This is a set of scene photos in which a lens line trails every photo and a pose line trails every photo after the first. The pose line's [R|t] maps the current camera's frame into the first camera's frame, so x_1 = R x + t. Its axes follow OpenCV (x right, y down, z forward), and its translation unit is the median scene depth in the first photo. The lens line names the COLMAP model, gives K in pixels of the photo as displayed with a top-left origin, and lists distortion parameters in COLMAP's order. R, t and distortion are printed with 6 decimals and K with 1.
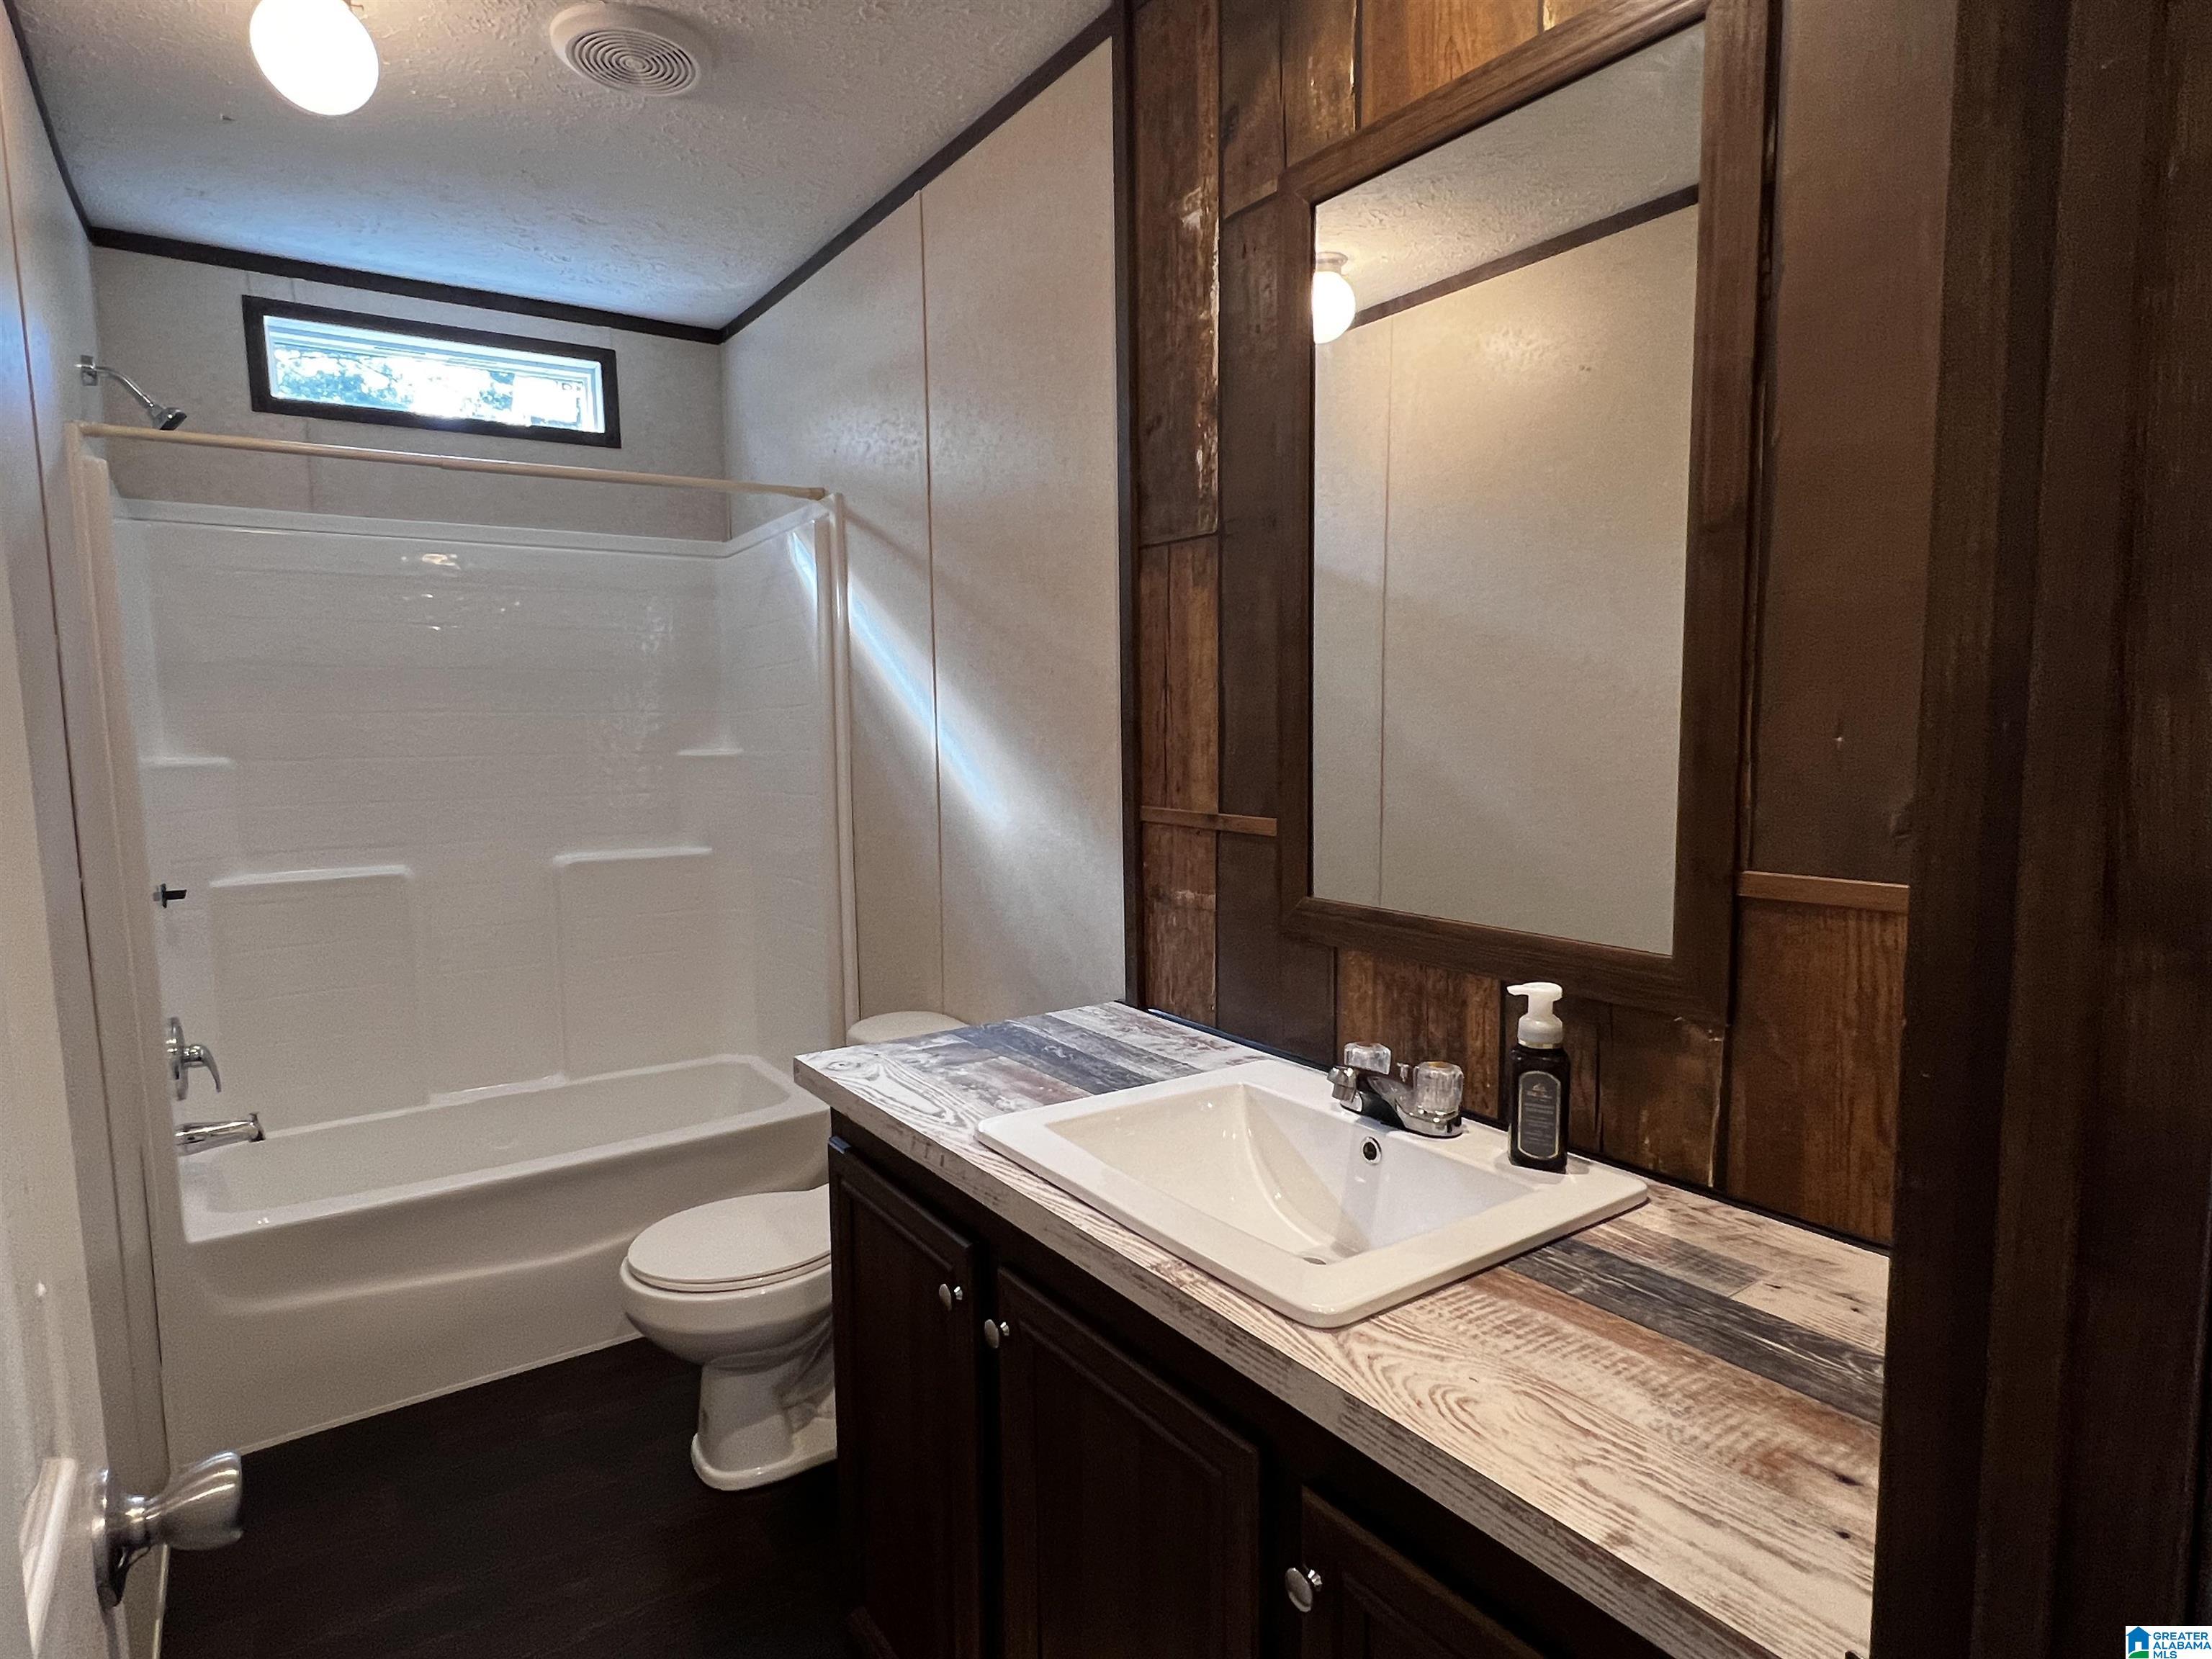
lens RADIAL K [[1211.0, 0, 1086.8], [0, 1211.0, 833.6], [0, 0, 1]] dist [-0.001686, -0.000292]
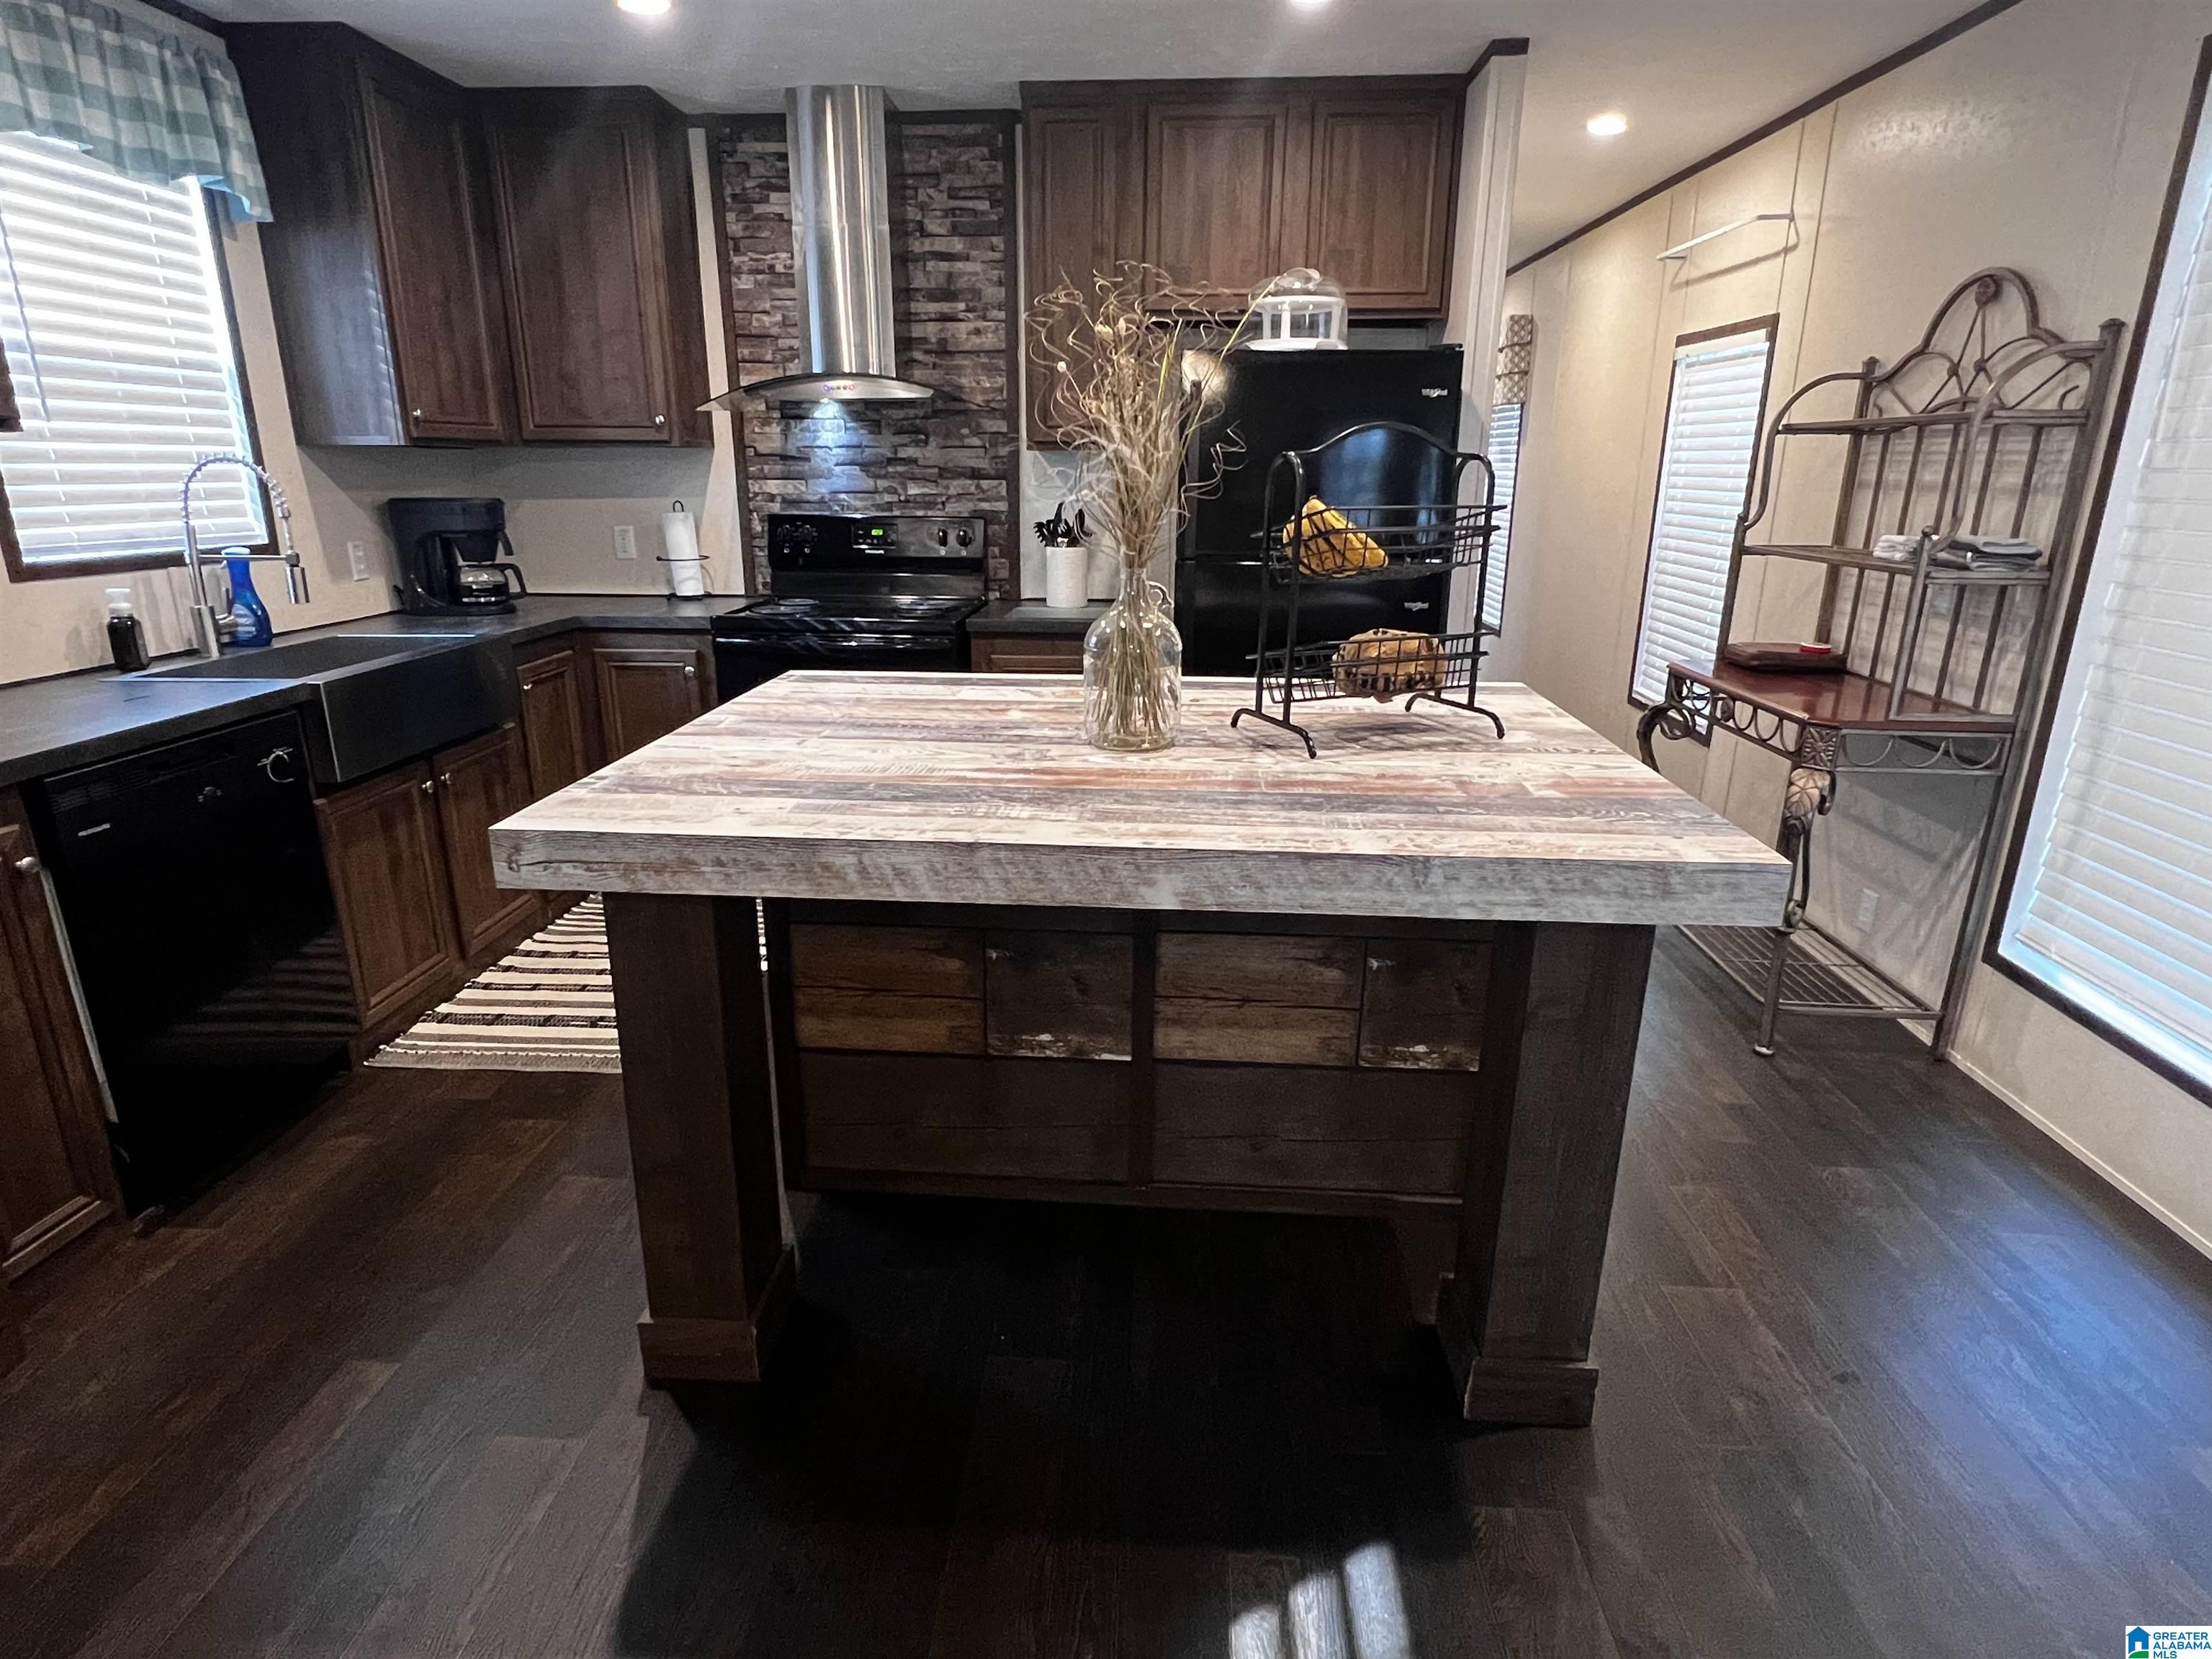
lens RADIAL K [[1217.3, 0, 1099.1], [0, 1217.3, 836.9], [0, 0, 1]] dist [-0.000034, -0.000686]
pose [[-0.636021, 0.223947, -0.738461, 0.933995], [-0.079710, 0.932778, 0.351528, -0.128955], [0.767544, 0.282442, -0.575416, 1.404296]]
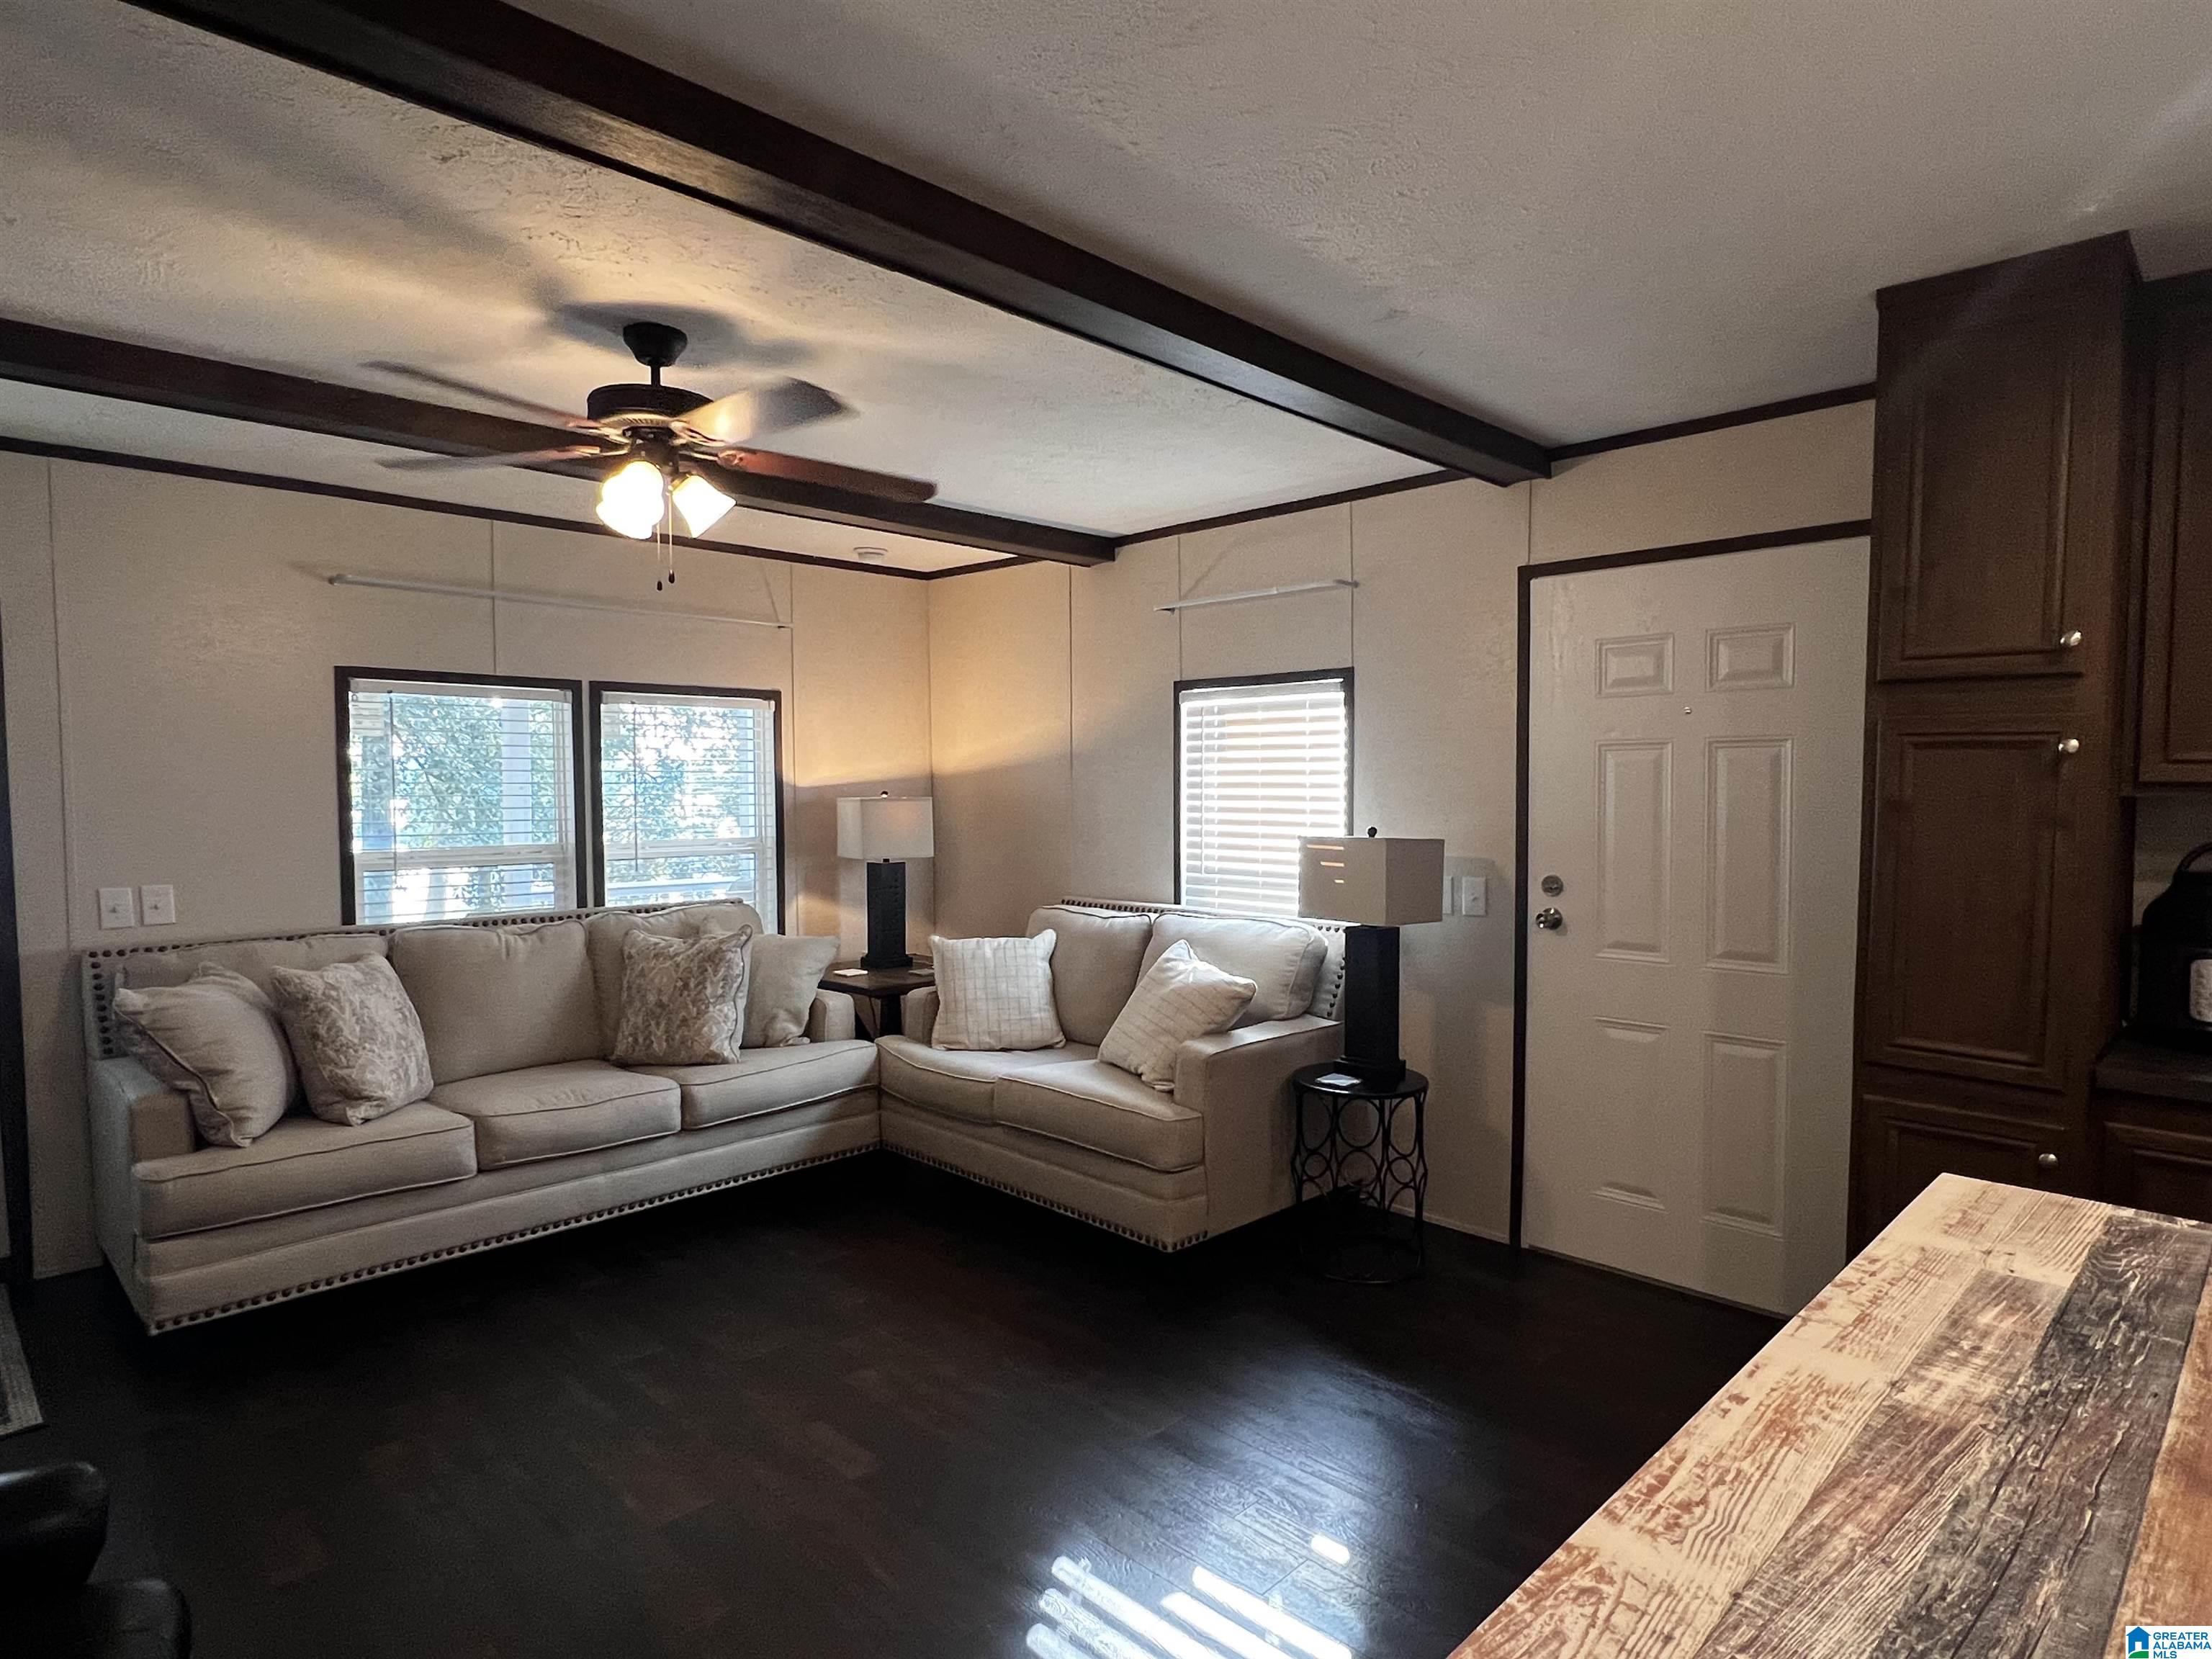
lens RADIAL K [[1217.3, 0, 1107.0], [0, 1217.3, 835.1], [0, 0, 1]] dist [-0.000034, -0.000686]
pose [[-0.153252, -0.041080, 0.987333, -0.349755], [0.097042, 0.993681, 0.056407, -0.164910], [-0.983411, 0.104457, -0.148297, 1.290596]]
